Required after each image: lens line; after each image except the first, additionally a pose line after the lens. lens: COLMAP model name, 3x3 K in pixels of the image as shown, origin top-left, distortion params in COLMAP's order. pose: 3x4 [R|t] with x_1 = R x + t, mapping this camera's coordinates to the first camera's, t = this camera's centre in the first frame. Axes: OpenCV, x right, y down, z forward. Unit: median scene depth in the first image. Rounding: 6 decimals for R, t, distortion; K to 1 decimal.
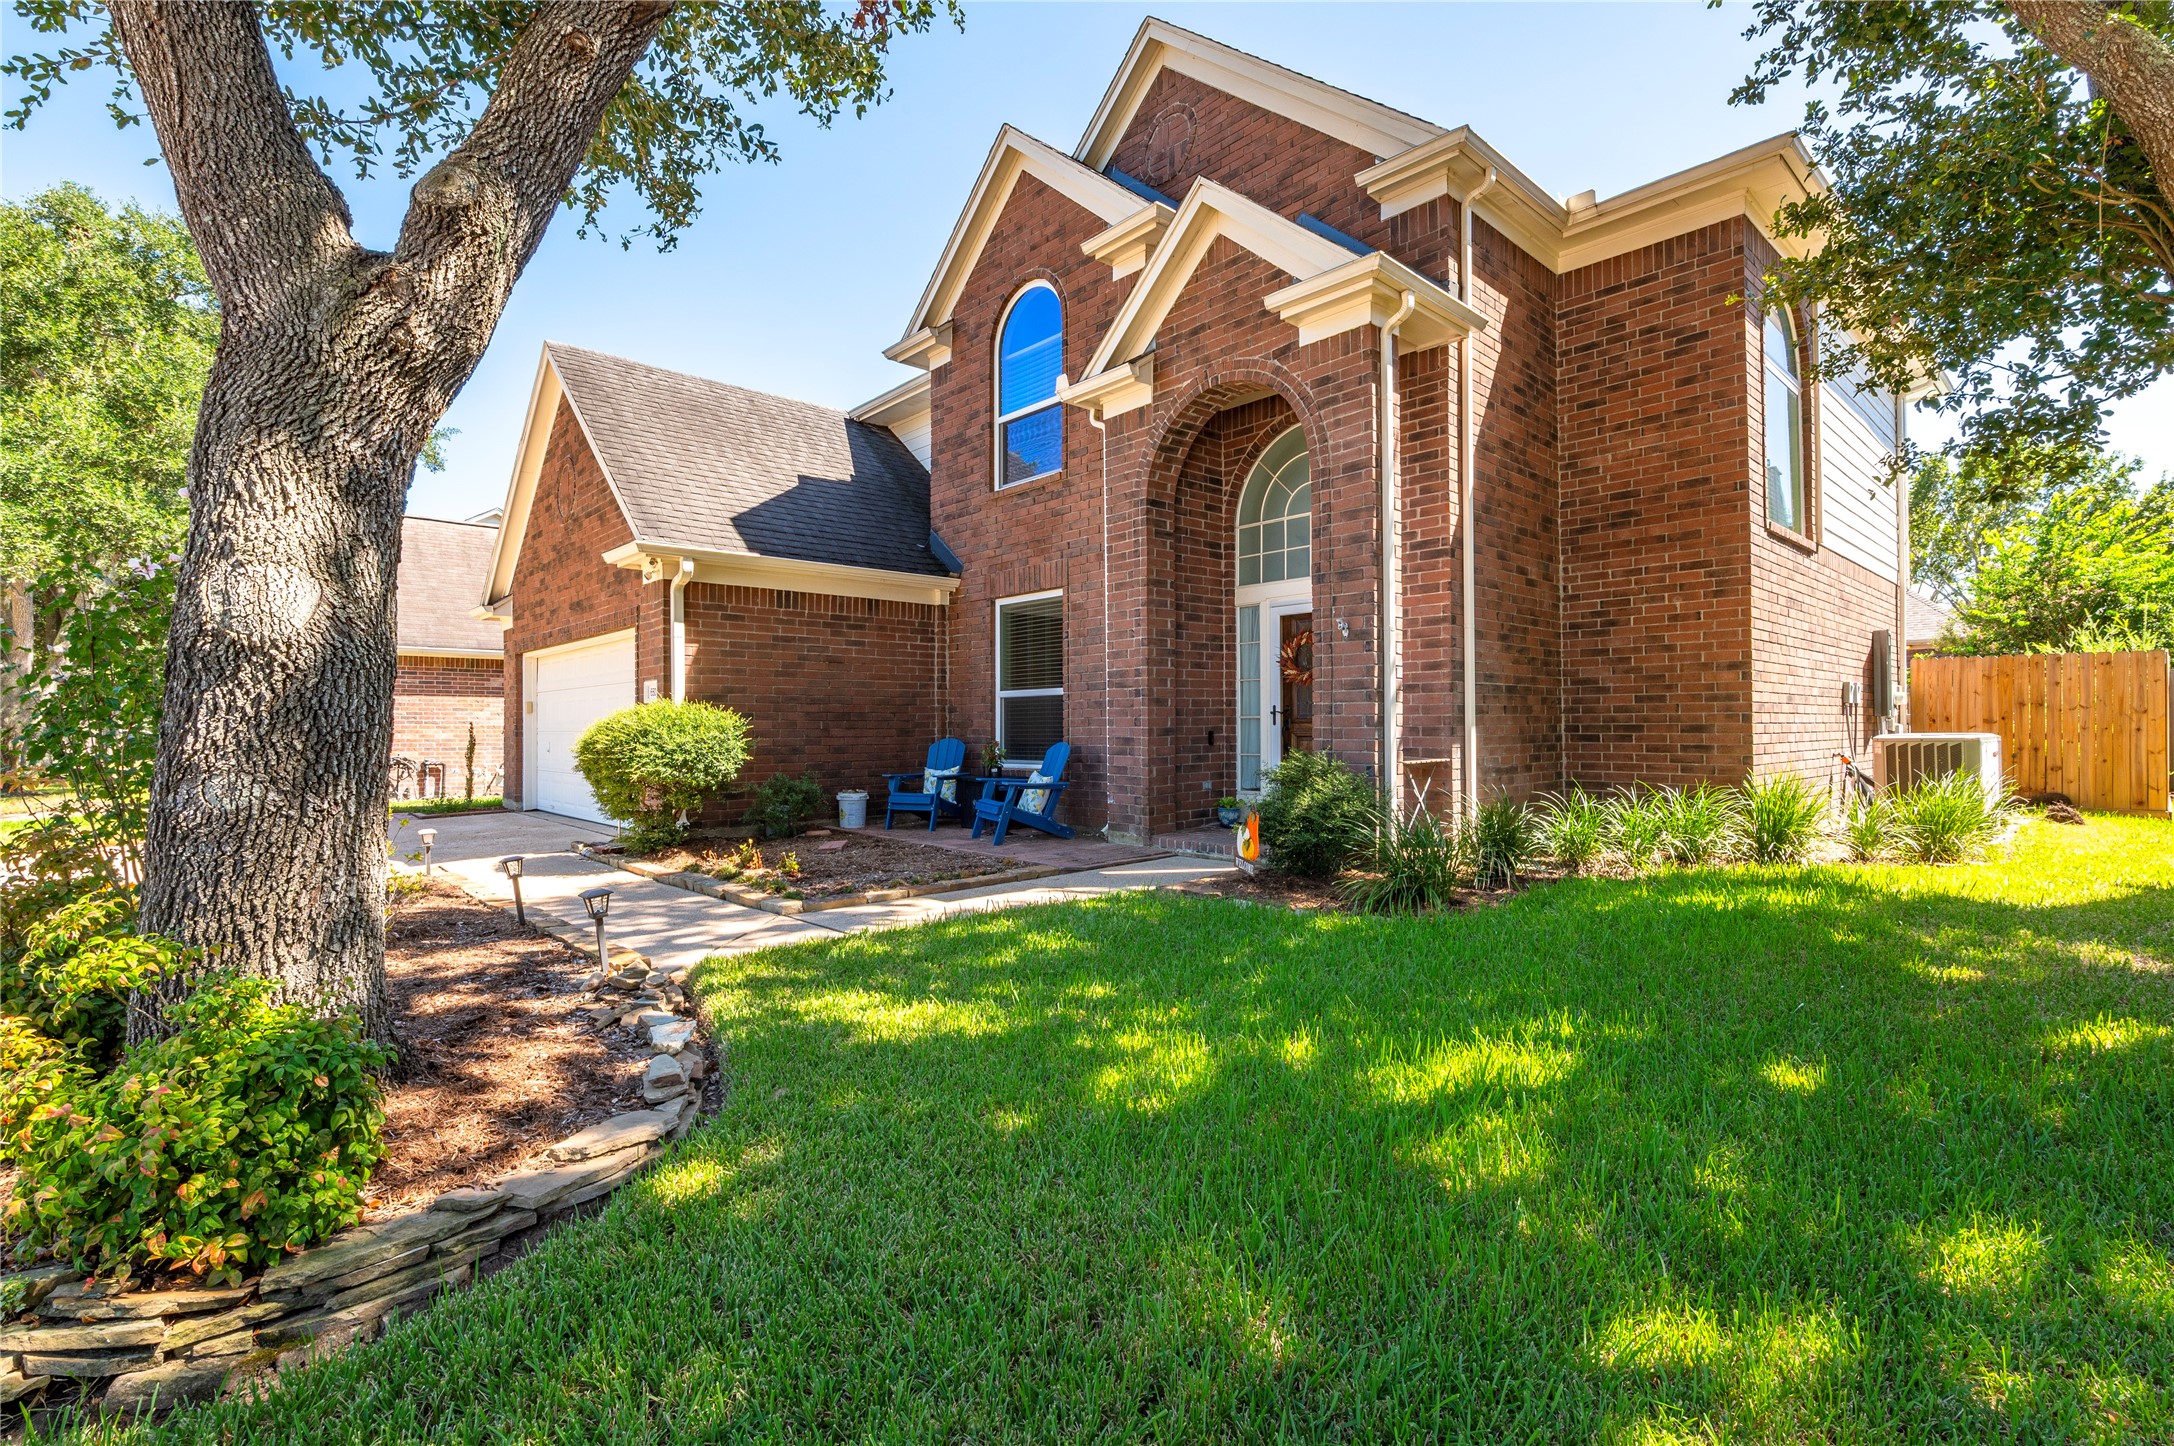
lens RADIAL K [[984.5, 0, 1084.6], [0, 984.5, 723.1], [0, 0, 1]] dist [0.000276, 0.000401]
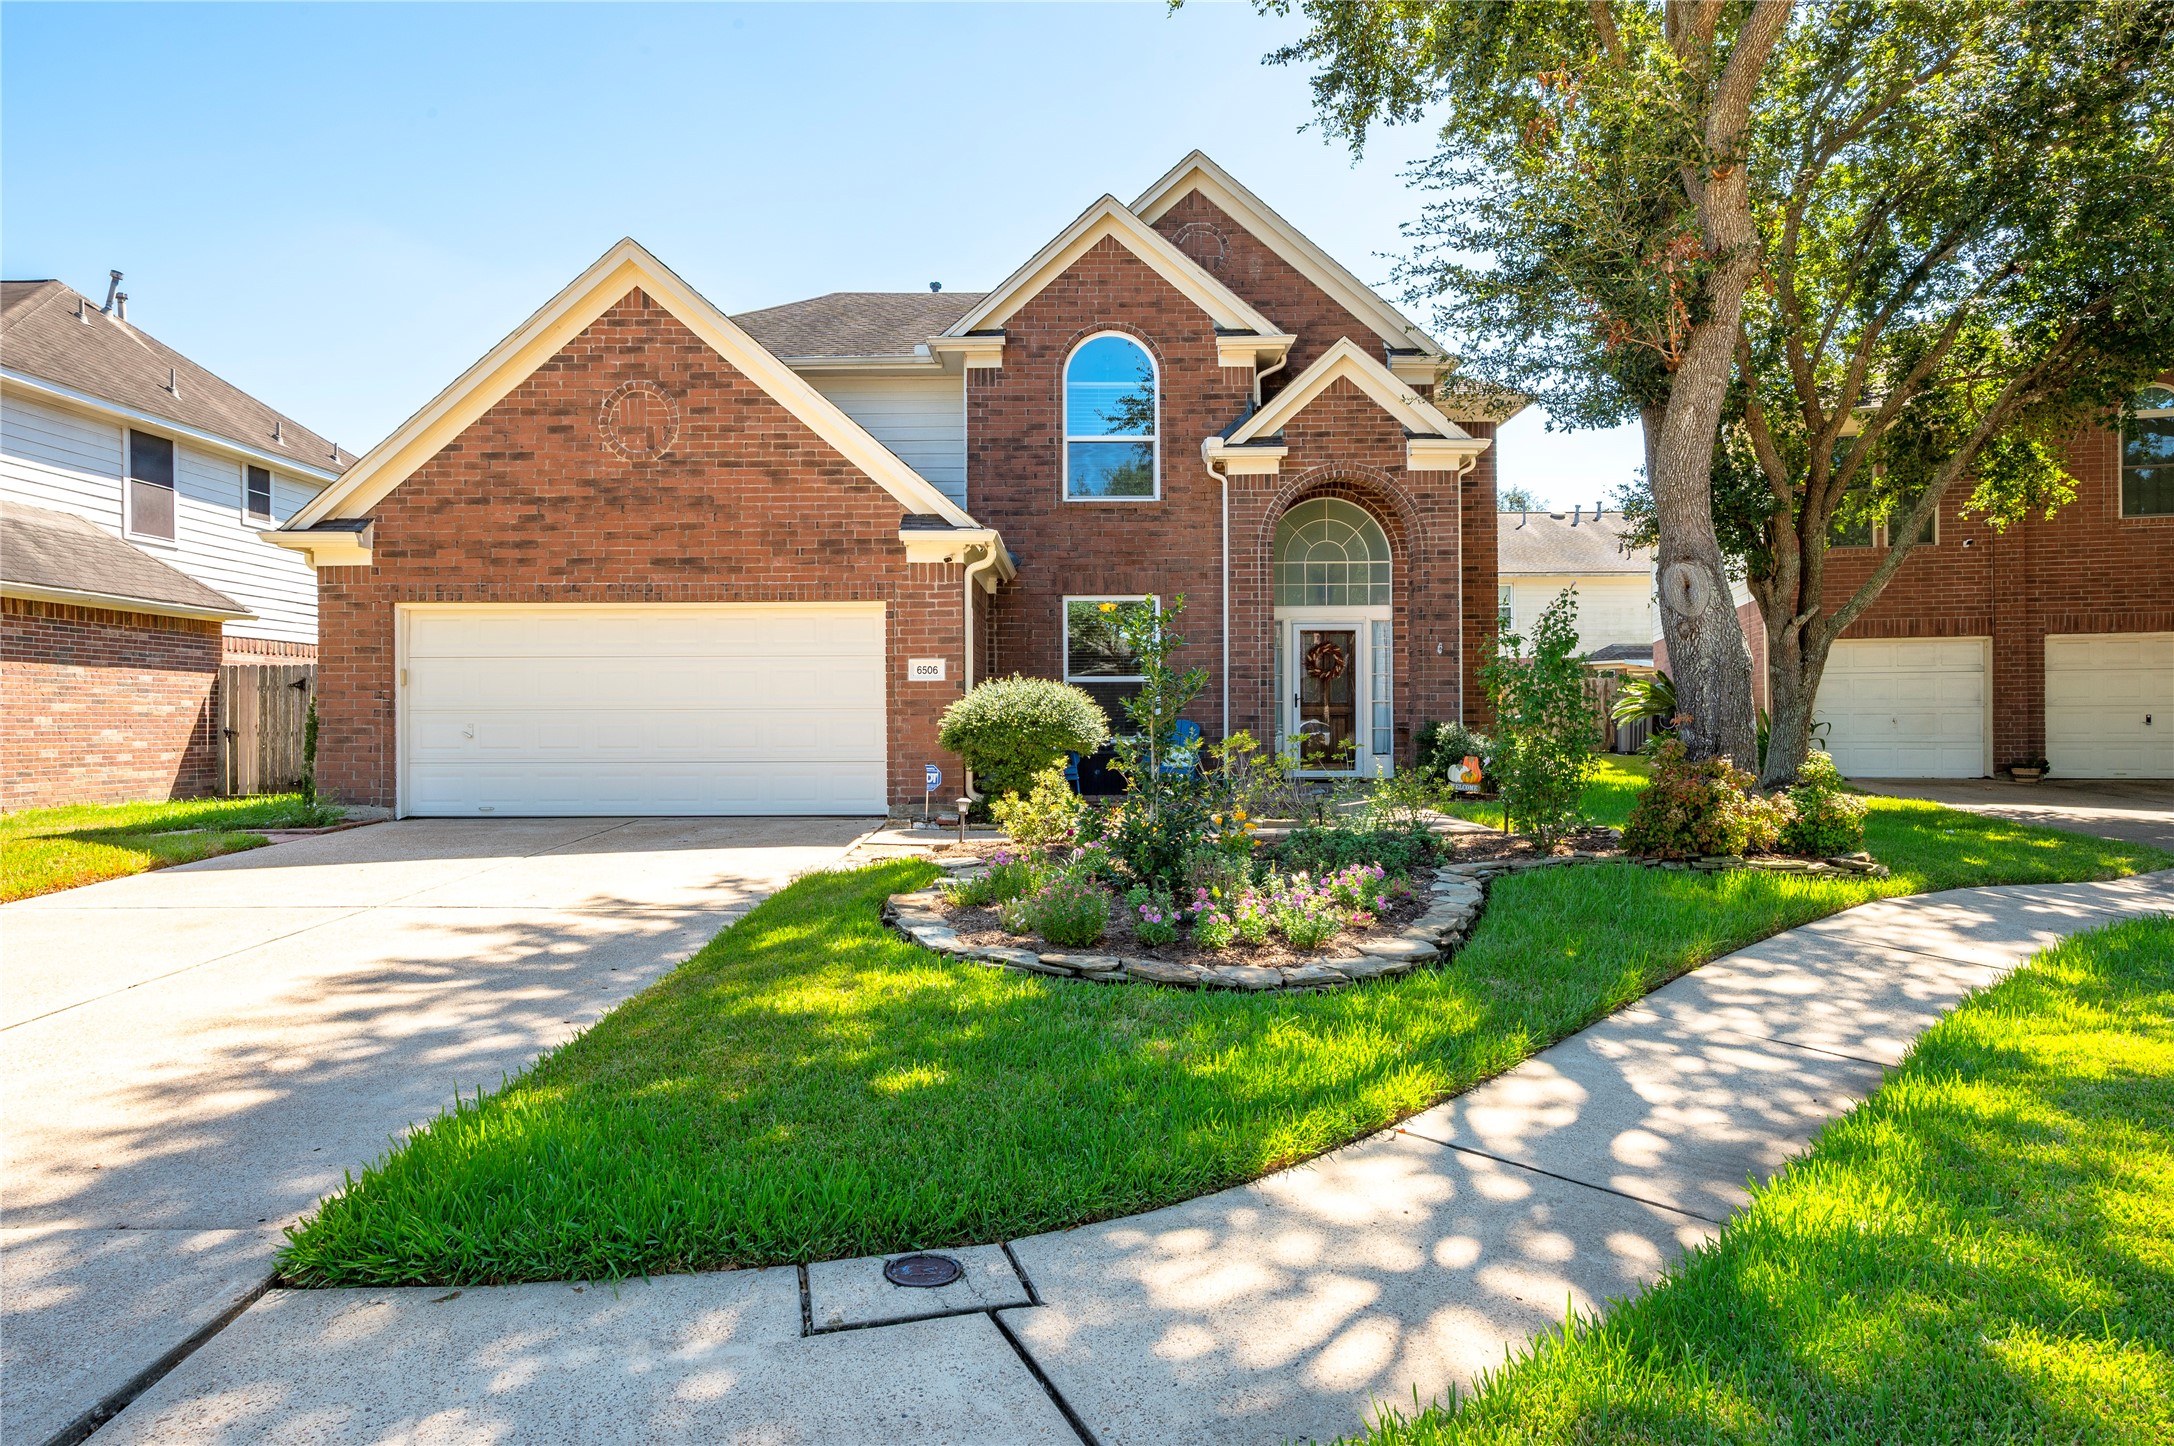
lens RADIAL K [[1268.7, 0, 1087.0], [0, 1268.7, 723.0], [0, 0, 1]] dist [0.002270, -0.001576]
pose [[0.678813, -0.000674, 0.734311, -1.330724], [-0.004264, 0.999979, 0.004860, 0.016176], [-0.734299, -0.006430, 0.678796, -0.013931]]
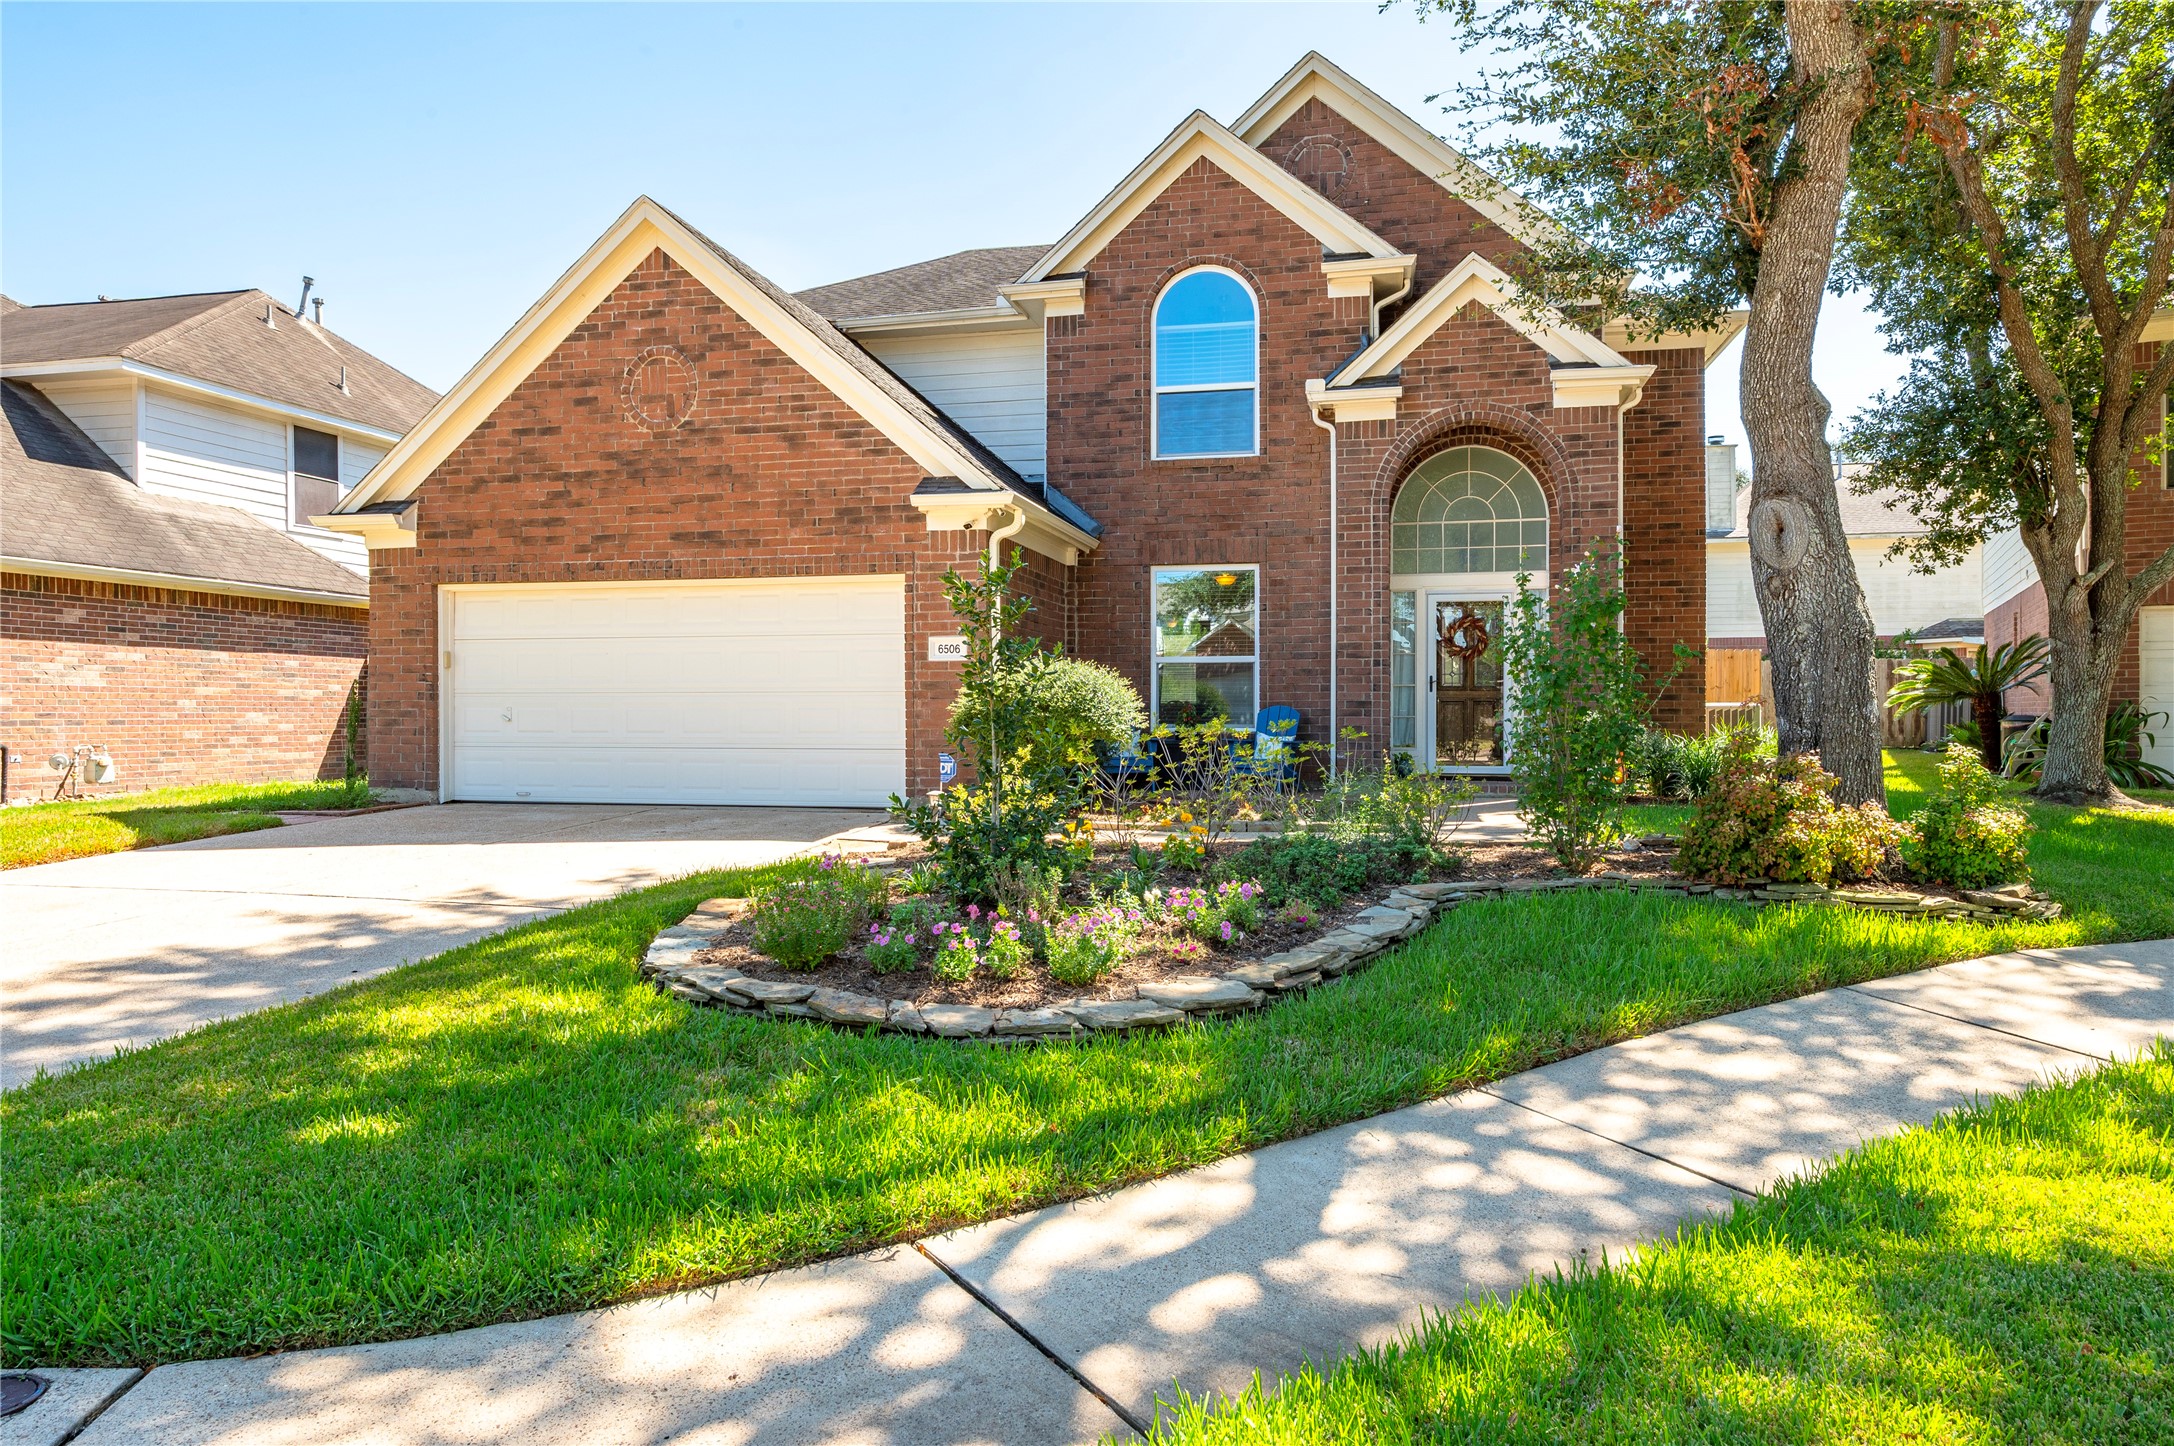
lens RADIAL K [[1338.6, 0, 1087.5], [0, 1338.6, 719.9], [0, 0, 1]] dist [0.001305, 0.001407]
pose [[0.821141, -0.000940, 0.570725, -1.080091], [-0.006930, 0.999908, 0.011618, 0.019562], [-0.570684, -0.013496, 0.821059, -0.108306]]
